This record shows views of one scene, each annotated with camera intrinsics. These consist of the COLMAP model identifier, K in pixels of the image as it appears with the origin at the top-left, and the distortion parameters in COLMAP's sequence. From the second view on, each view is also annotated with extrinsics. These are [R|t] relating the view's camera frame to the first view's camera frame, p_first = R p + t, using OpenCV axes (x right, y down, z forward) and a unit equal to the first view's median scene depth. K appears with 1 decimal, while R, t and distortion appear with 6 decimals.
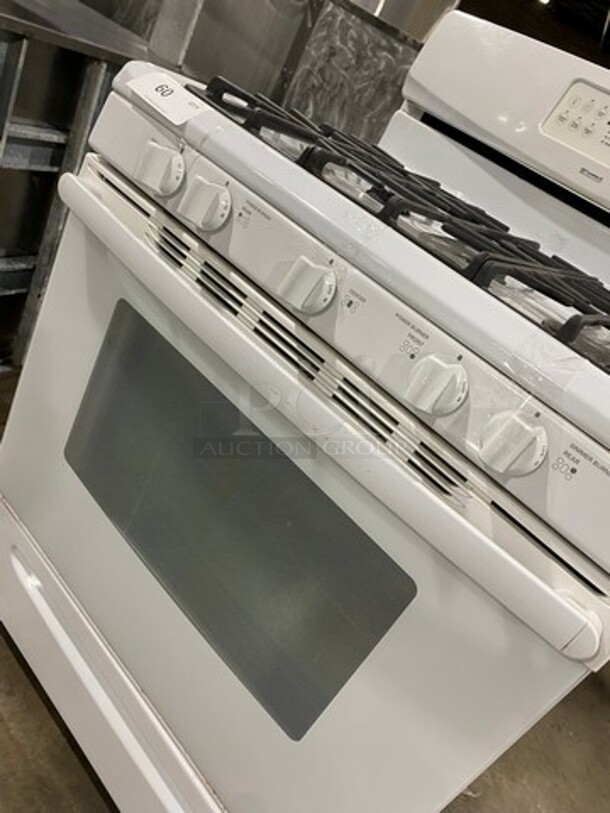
lens RADIAL K [[620.9, 0, 305.0], [0, 620.9, 406.5], [0, 0, 1]] dist [0.006132, -0.000597]
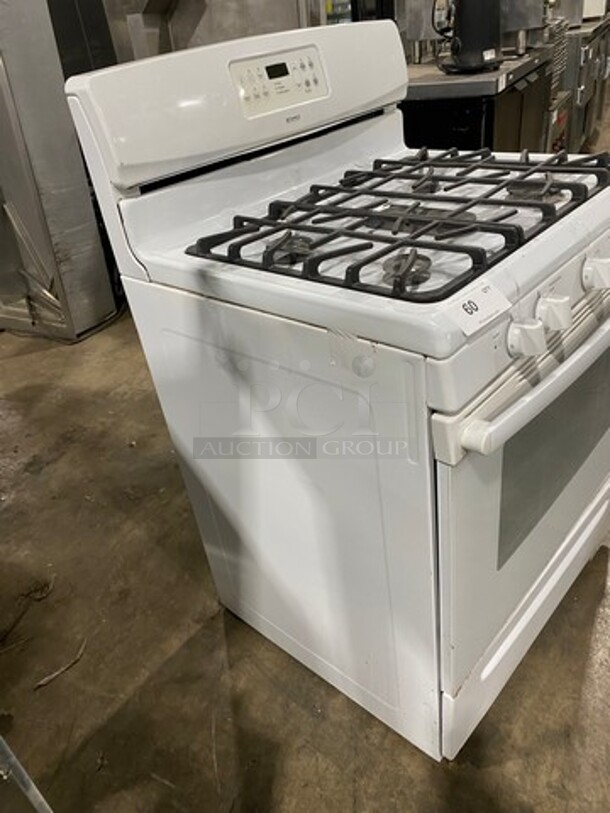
lens RADIAL K [[620.9, 0, 305.0], [0, 620.9, 406.5], [0, 0, 1]] dist [0.006132, -0.000597]
pose [[-0.041821, -0.849462, 0.525990, -0.955912], [0.591666, 0.403159, 0.698136, -1.411796], [-0.805098, 0.340407, 0.485737, 0.828585]]
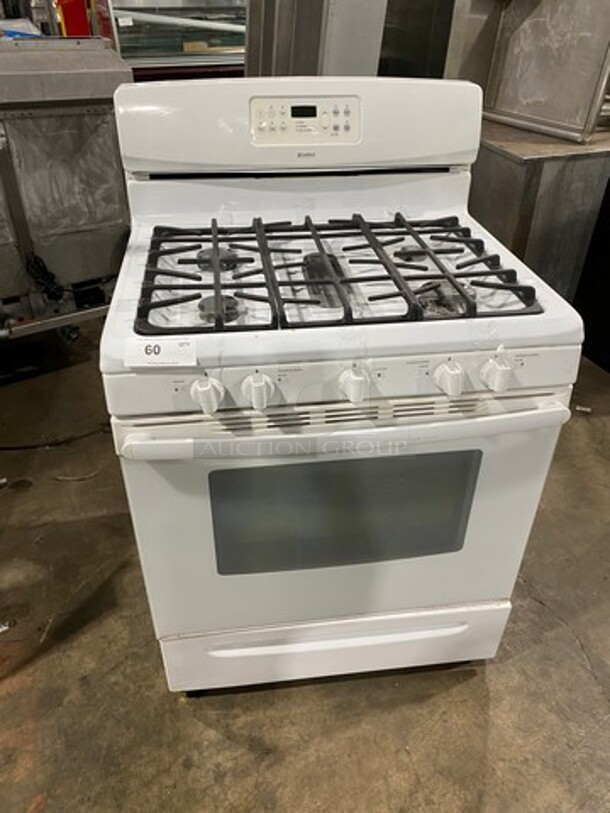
lens RADIAL K [[615.7, 0, 302.7], [0, 615.7, 409.7], [0, 0, 1]] dist [0.000587, 0.006977]
pose [[0.596351, -0.740876, 0.308980, -0.566269], [0.614102, 0.668957, 0.418779, -0.822534], [-0.516957, -0.059994, 0.853906, -0.303298]]
